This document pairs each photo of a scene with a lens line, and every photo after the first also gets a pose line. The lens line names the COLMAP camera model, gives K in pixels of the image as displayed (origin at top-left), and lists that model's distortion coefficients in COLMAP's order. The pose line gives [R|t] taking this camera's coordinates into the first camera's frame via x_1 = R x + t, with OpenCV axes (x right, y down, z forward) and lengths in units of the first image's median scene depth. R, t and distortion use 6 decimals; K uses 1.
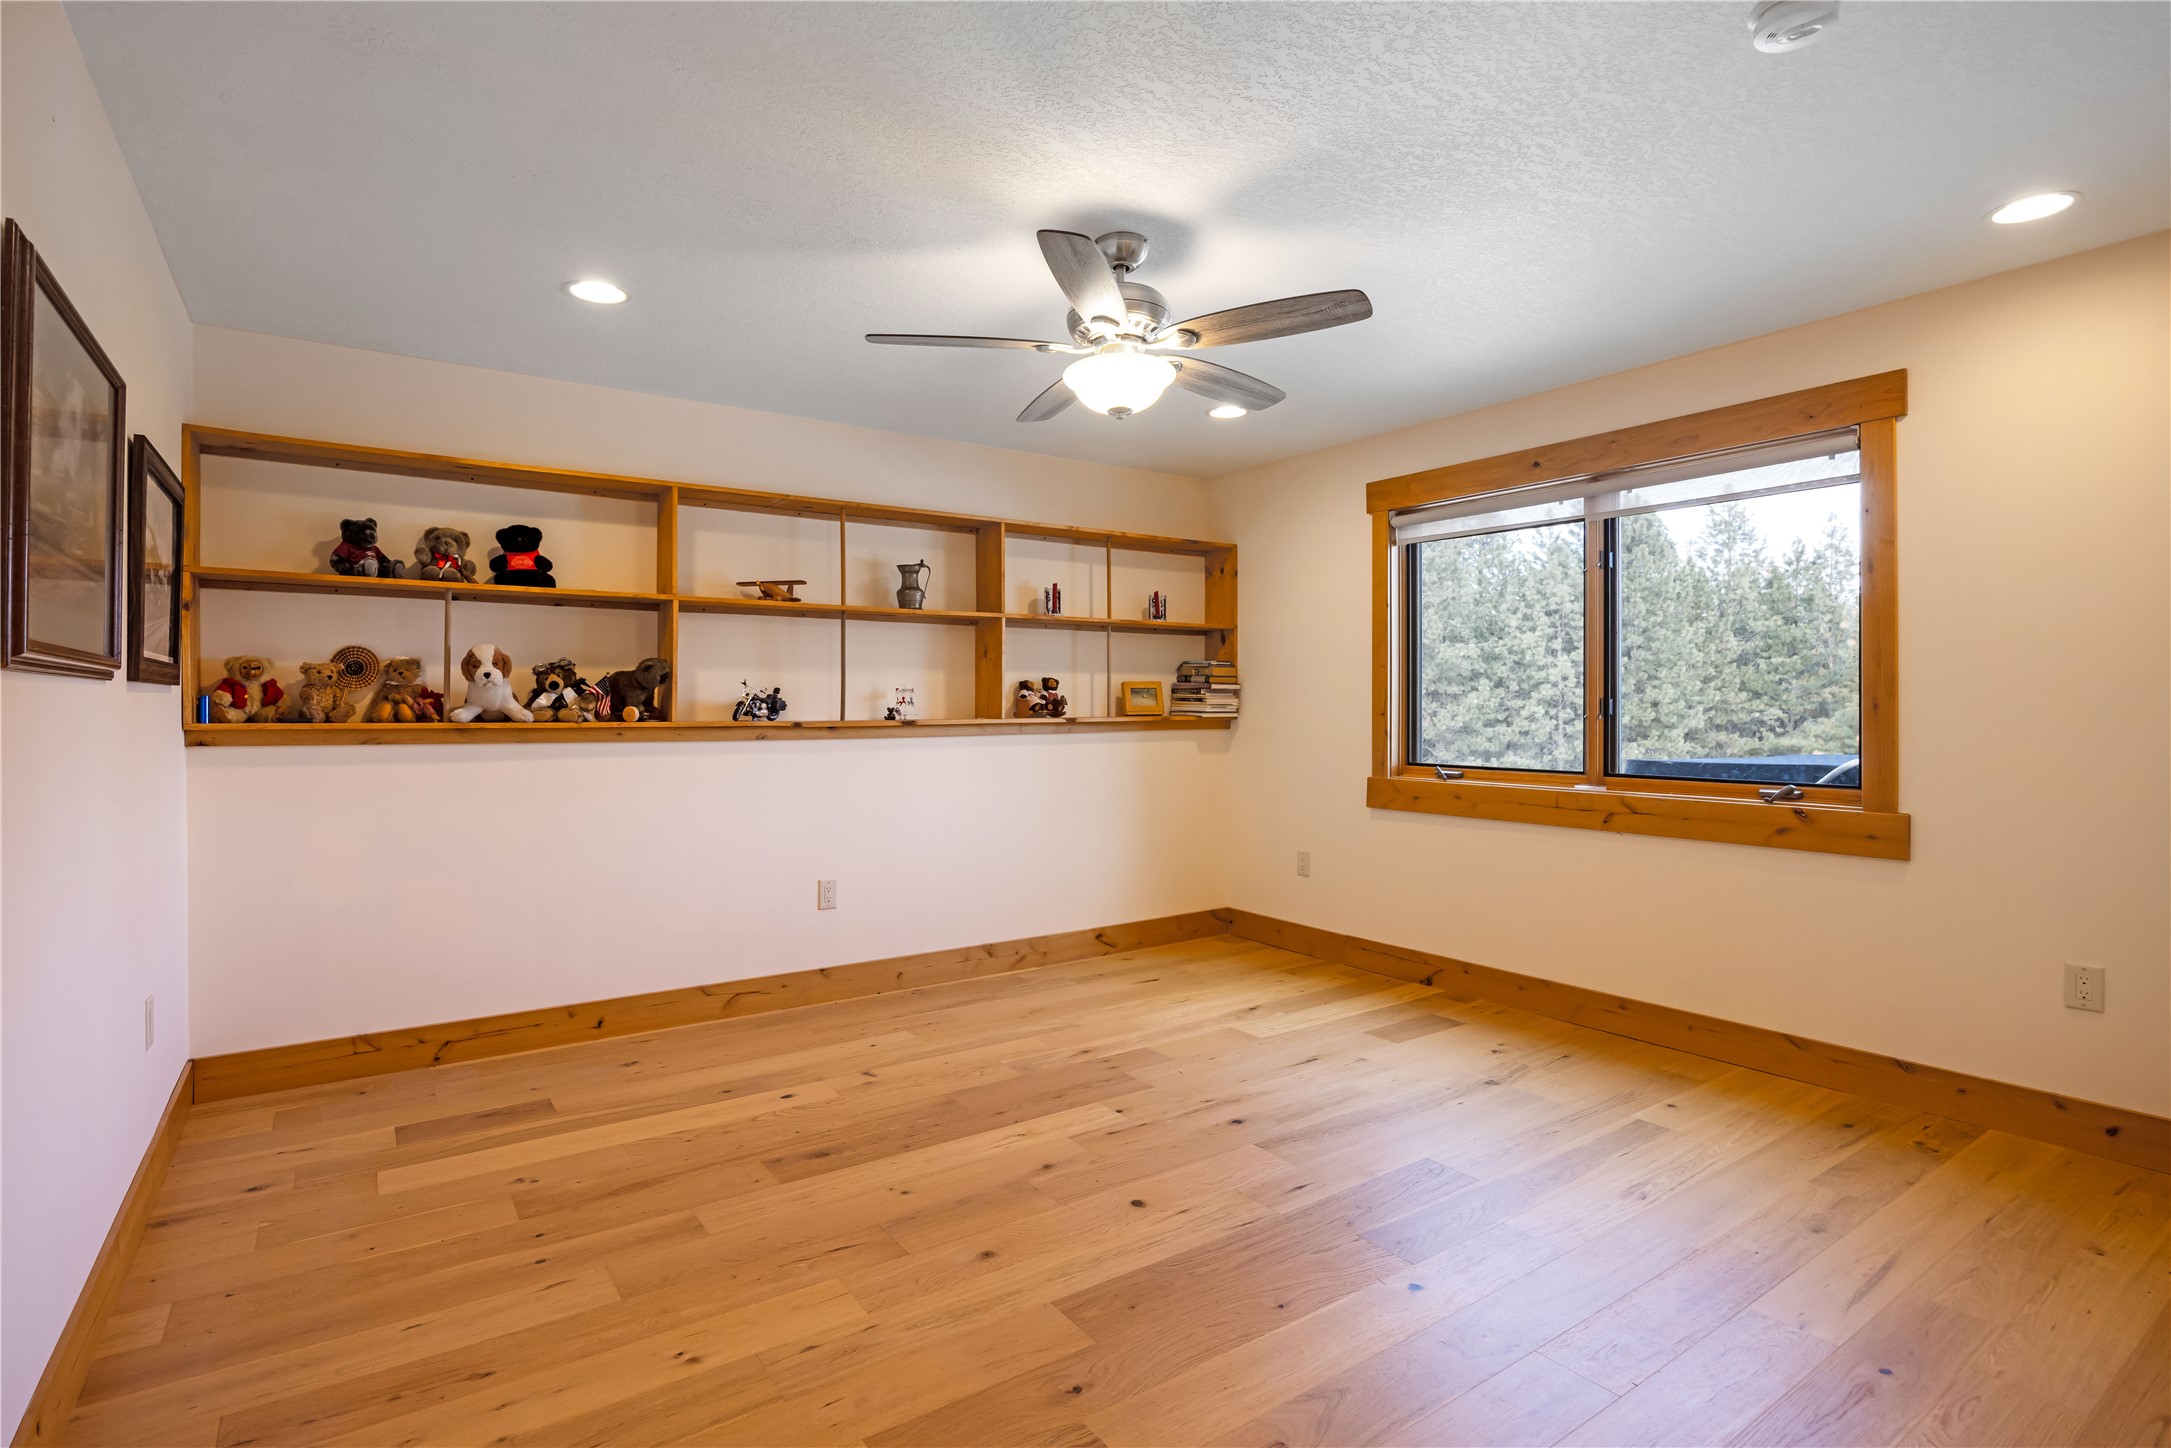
lens RADIAL K [[1066.9, 0, 1074.7], [0, 1066.9, 708.6], [0, 0, 1]] dist [-0.000769, 0.000193]
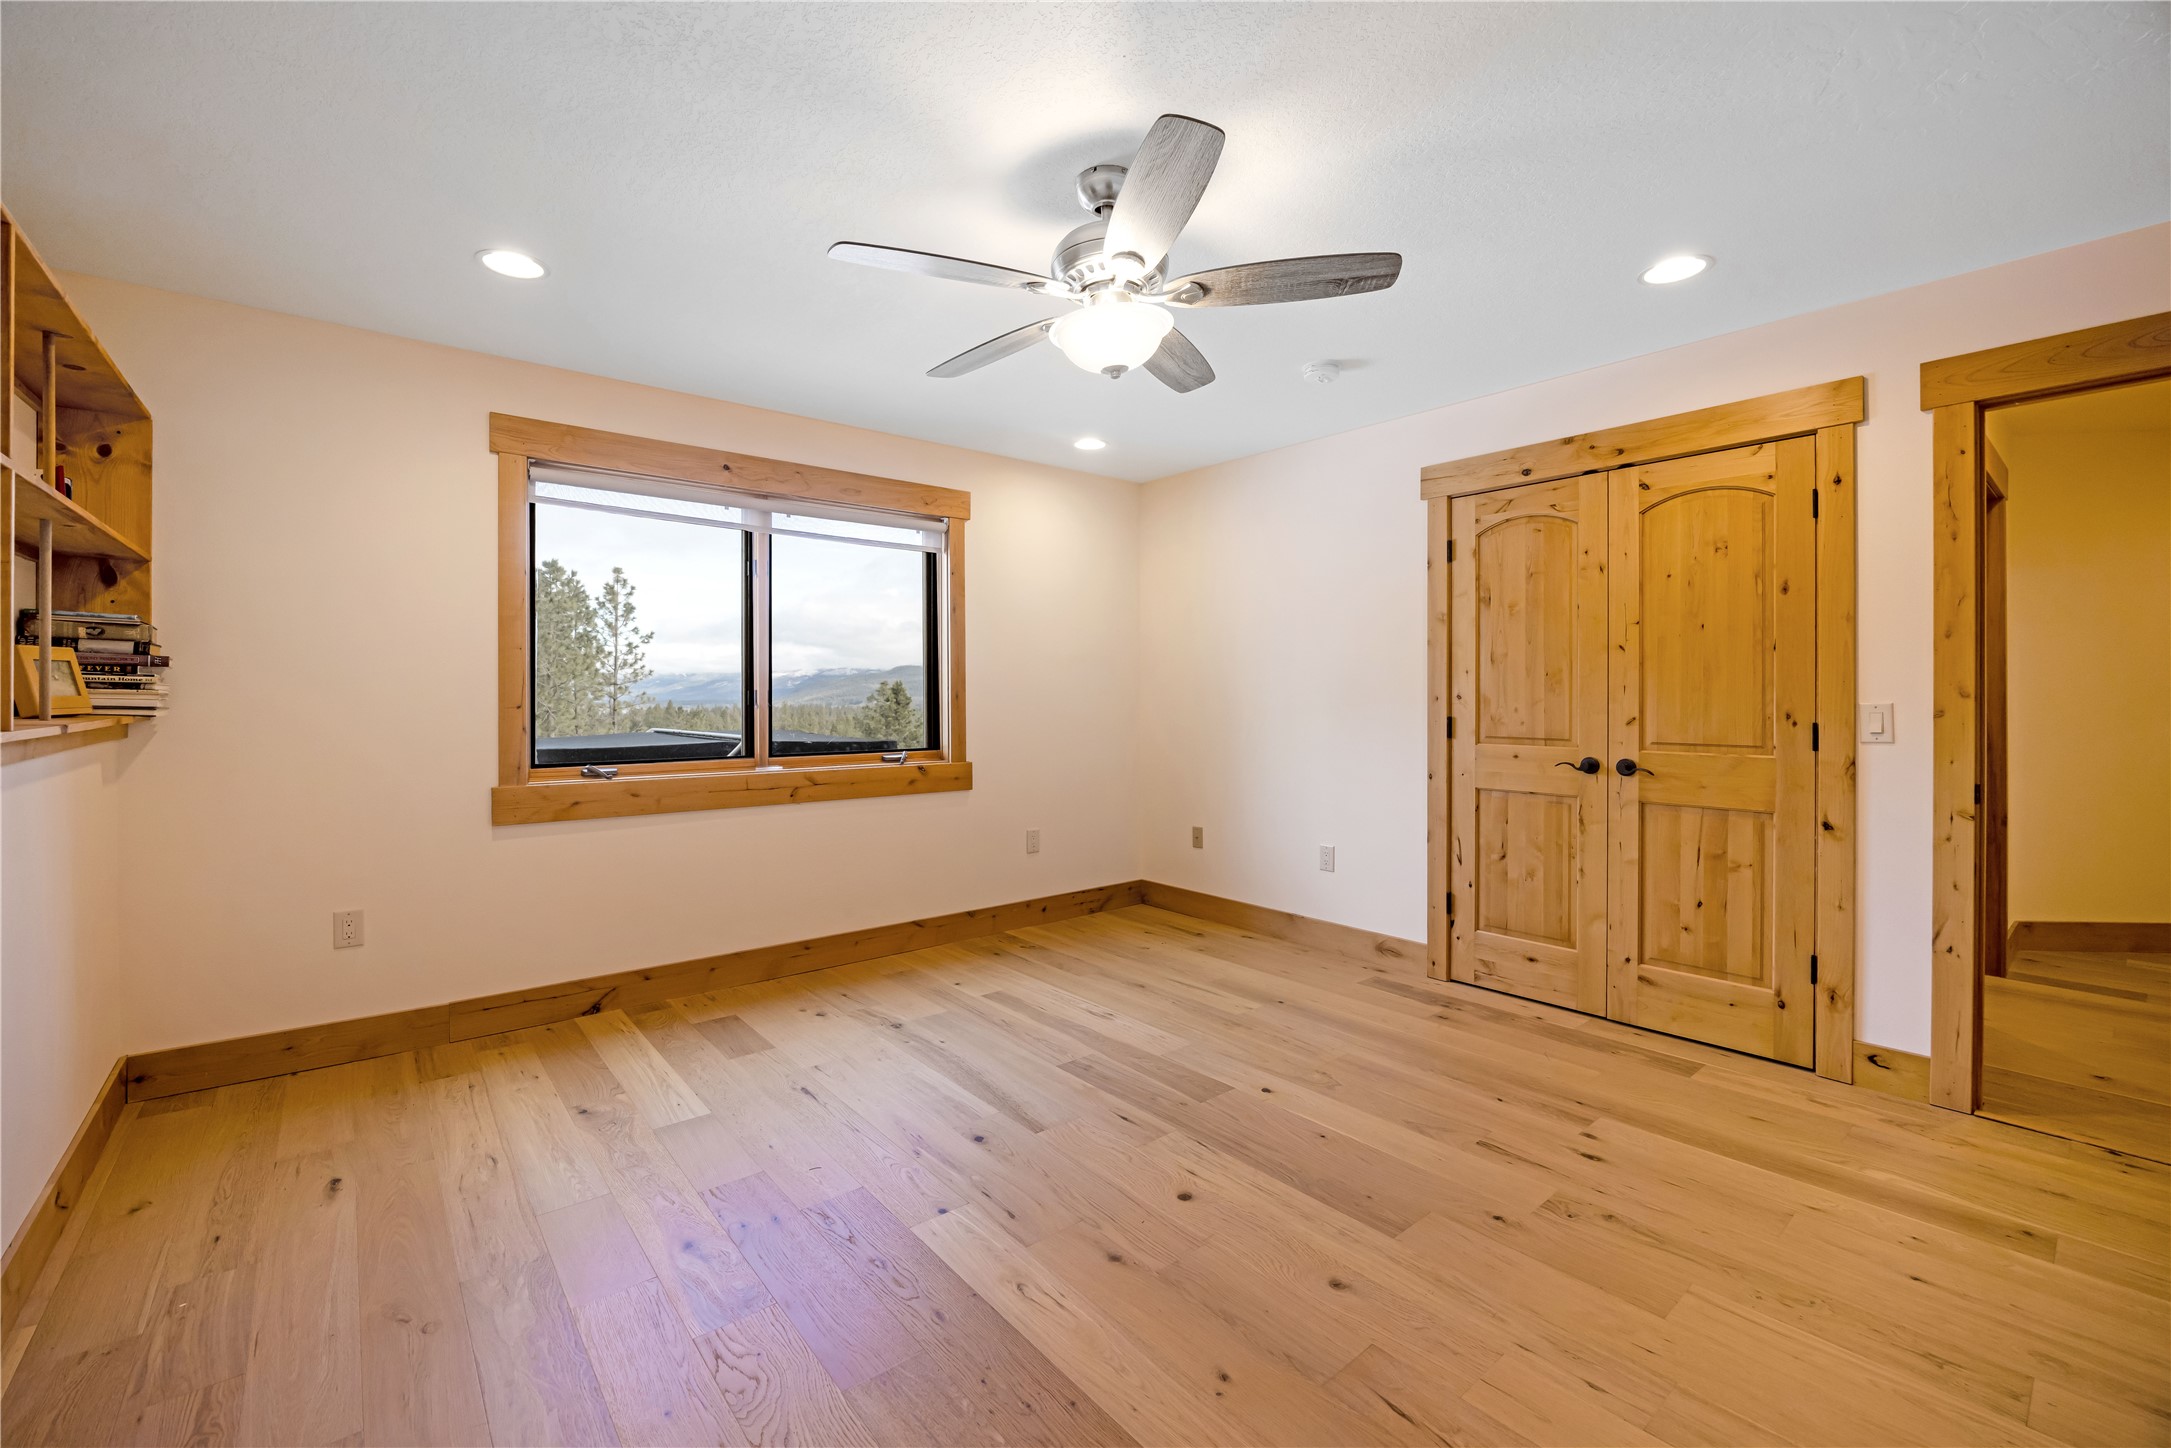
lens RADIAL K [[883.4, 0, 1079.7], [0, 883.4, 711.5], [0, 0, 1]] dist [-0.013676, 0.000446]
pose [[-0.077304, -0.016602, 0.996869, -0.554118], [0.003381, 0.999851, 0.016913, -0.001419], [-0.997002, 0.004678, -0.077236, 0.865877]]
